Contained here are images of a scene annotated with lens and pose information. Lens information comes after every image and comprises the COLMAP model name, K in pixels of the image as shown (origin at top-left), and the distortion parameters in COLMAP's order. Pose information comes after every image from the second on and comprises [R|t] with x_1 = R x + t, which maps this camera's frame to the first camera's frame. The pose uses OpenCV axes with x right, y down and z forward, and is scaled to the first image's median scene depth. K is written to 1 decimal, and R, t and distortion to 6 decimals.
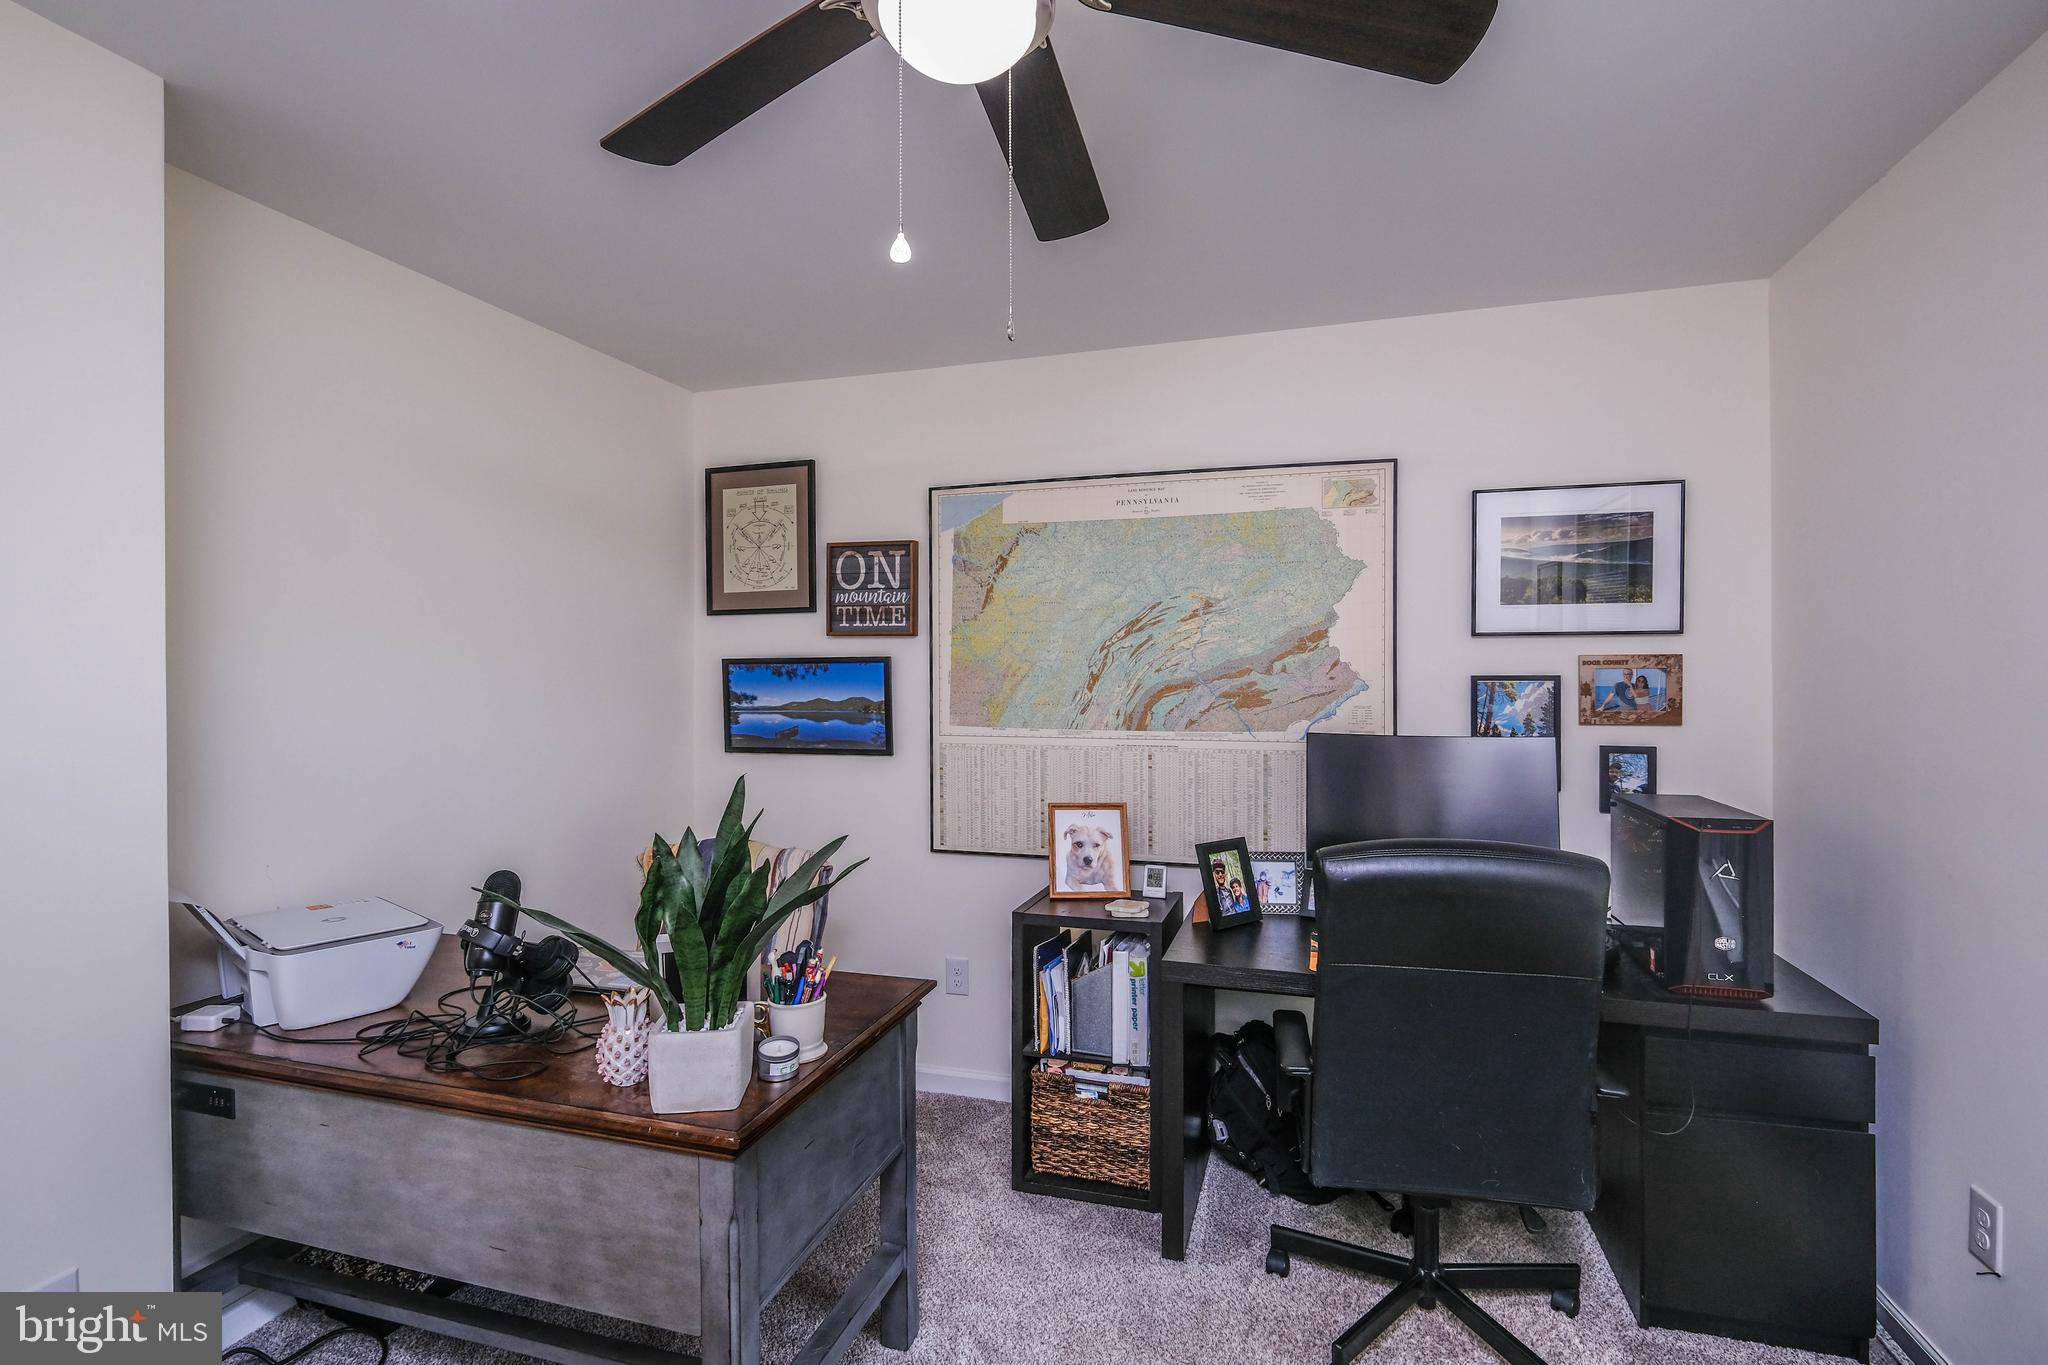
lens RADIAL K [[927.3, 0, 1031.2], [0, 927.3, 670.4], [0, 0, 1]] dist [-0.015277, 0.002855]
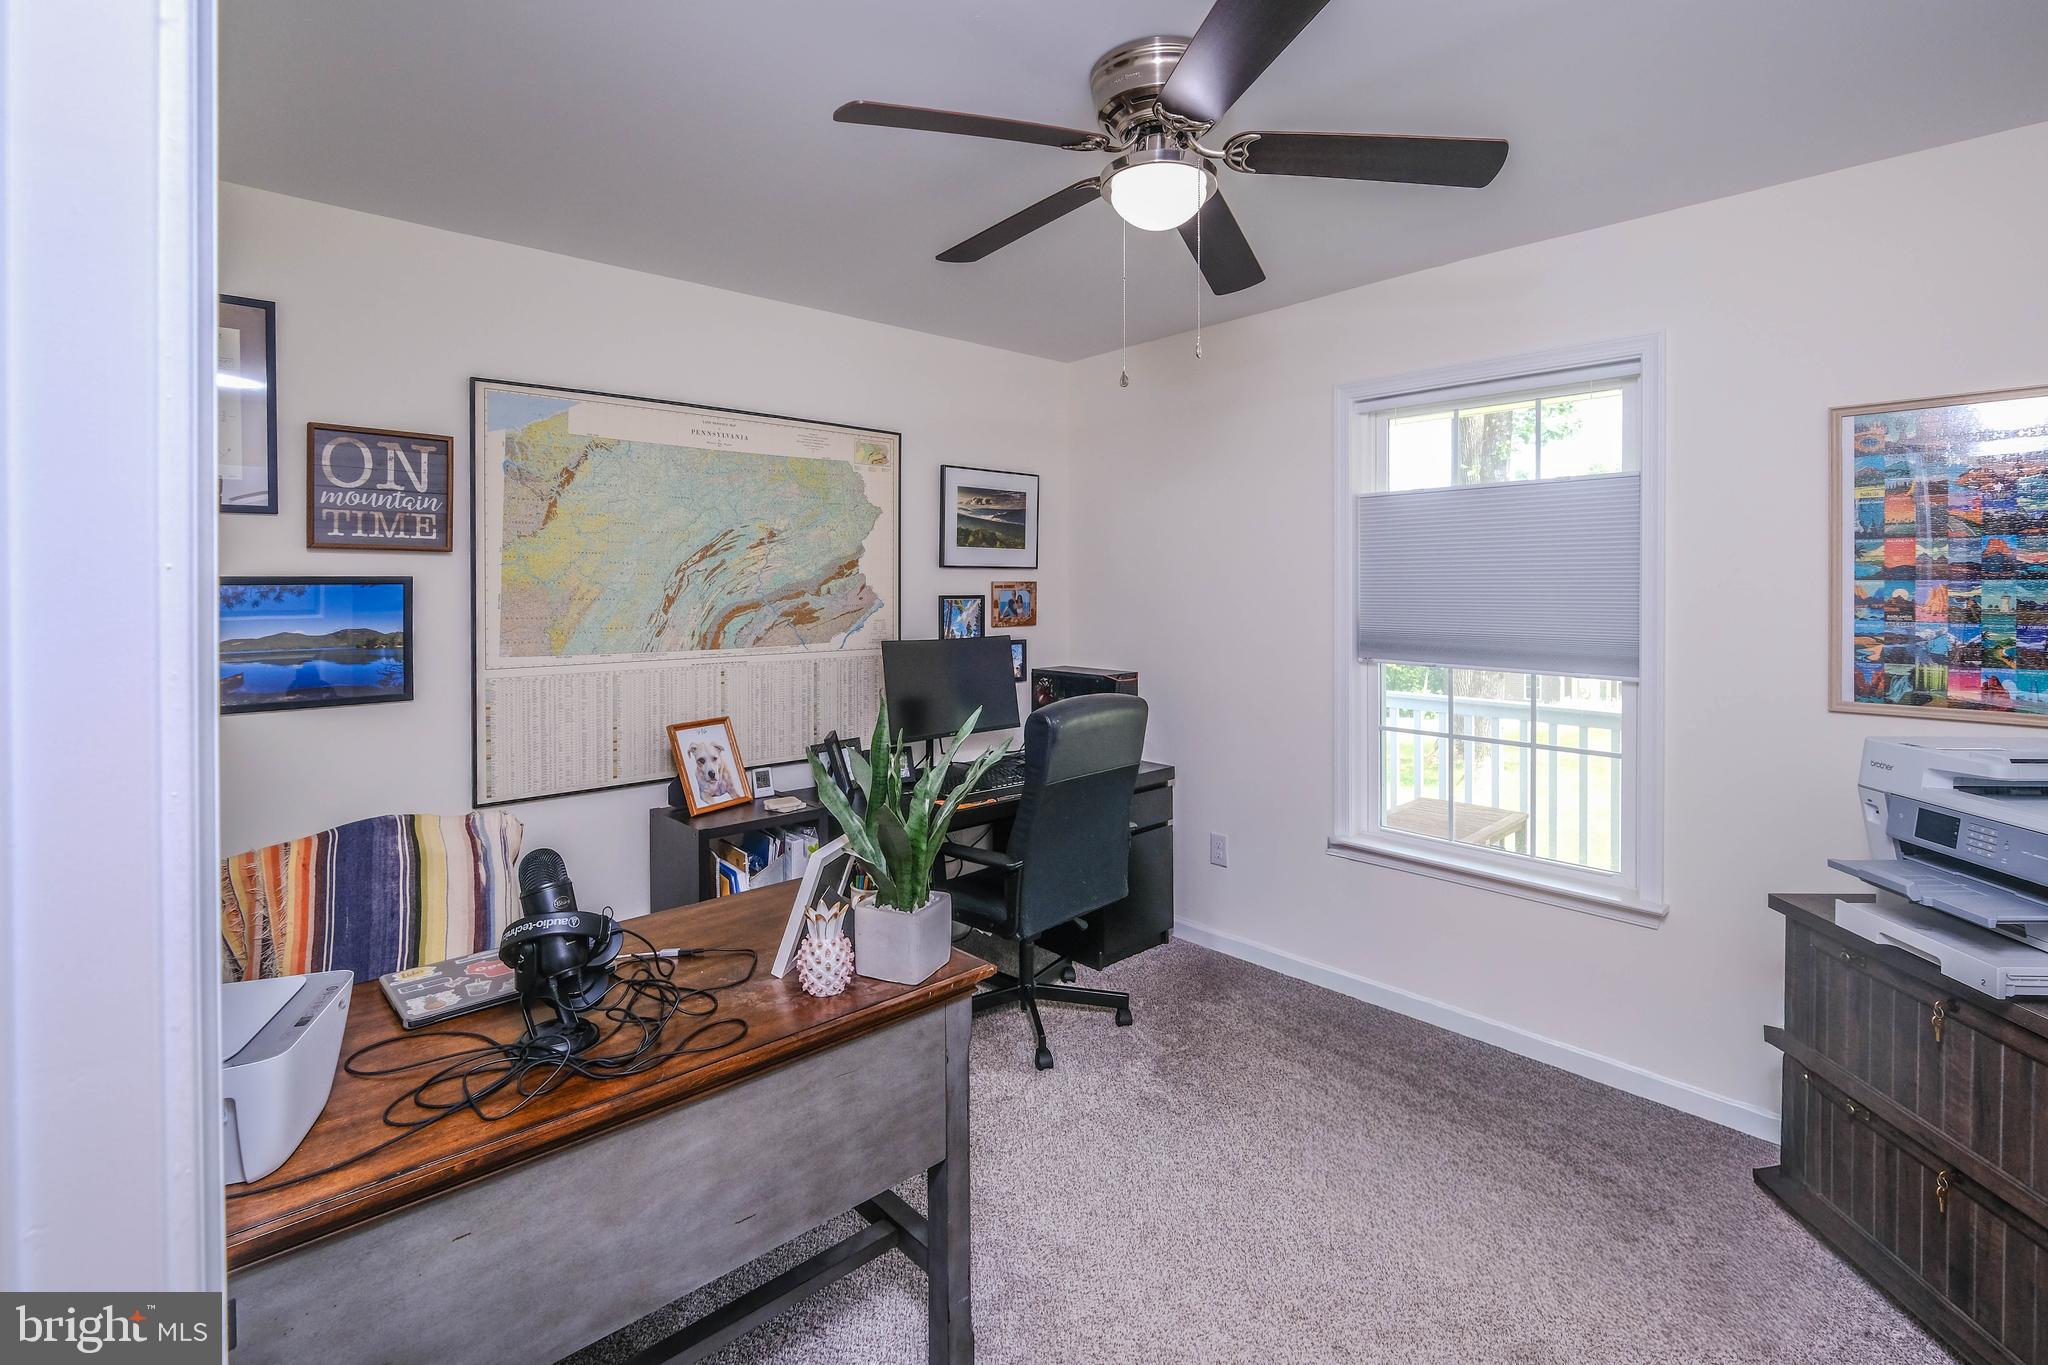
lens RADIAL K [[927.3, 0, 1052.3], [0, 927.3, 588.7], [0, 0, 1]] dist [-0.015277, 0.002855]
pose [[0.507589, -0.000072, 0.861599, -0.601628], [0.000734, 1.000000, -0.000349, -0.003944], [-0.861599, 0.000810, 0.507589, 0.126679]]
